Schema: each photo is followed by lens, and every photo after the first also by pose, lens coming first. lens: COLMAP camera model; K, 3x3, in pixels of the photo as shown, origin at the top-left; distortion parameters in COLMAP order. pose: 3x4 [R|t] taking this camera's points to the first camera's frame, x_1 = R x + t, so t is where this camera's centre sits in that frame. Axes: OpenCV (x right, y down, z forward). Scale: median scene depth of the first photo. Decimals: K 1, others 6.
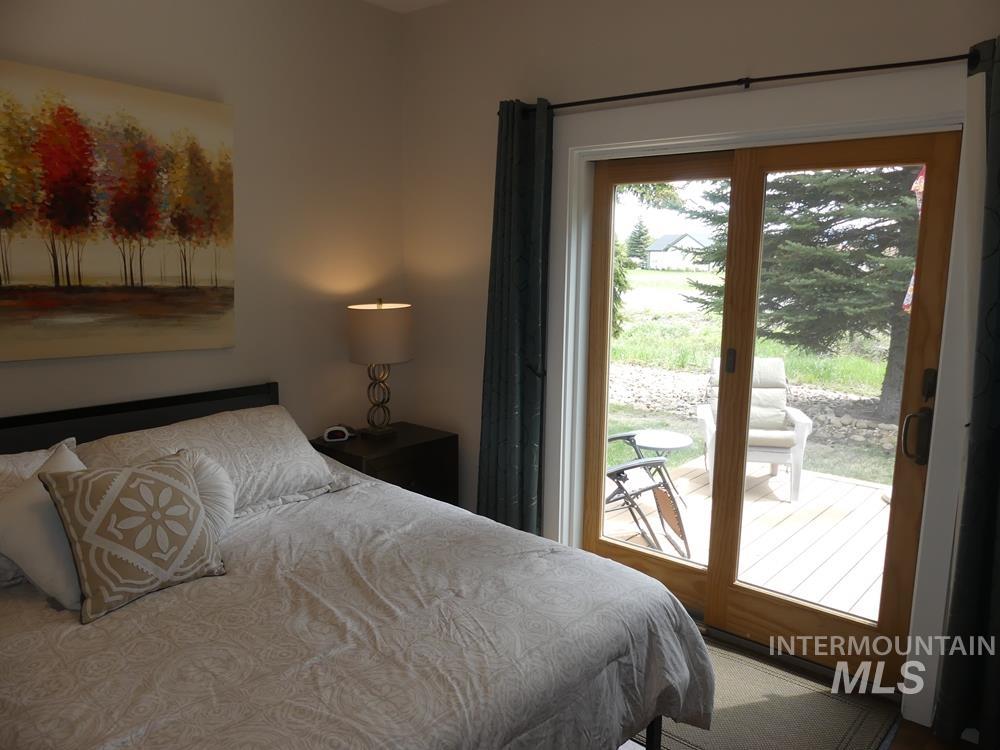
lens RADIAL K [[754.4, 0, 501.3], [0, 754.4, 375.5], [0, 0, 1]] dist [-0.027571, 0.014826]
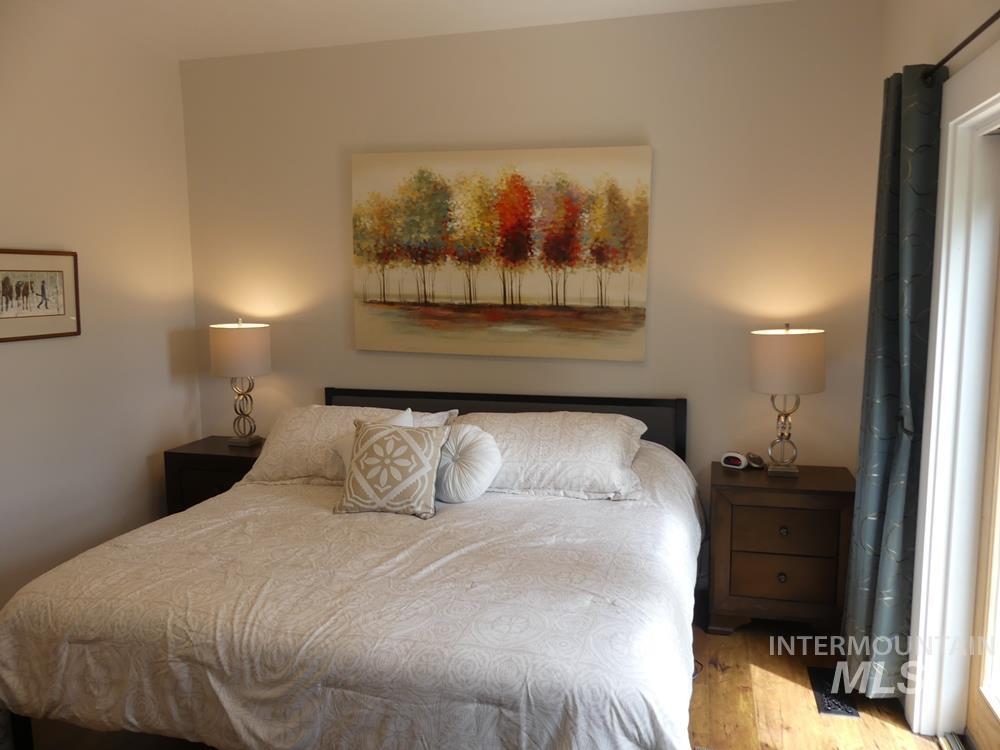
lens RADIAL K [[754.4, 0, 499.7], [0, 754.4, 372.2], [0, 0, 1]] dist [-0.027571, 0.014826]
pose [[0.431537, 0.091451, -0.897448, 0.661681], [-0.121039, 0.991722, 0.042856, -0.052314], [0.893938, 0.090132, 0.439034, 0.383332]]
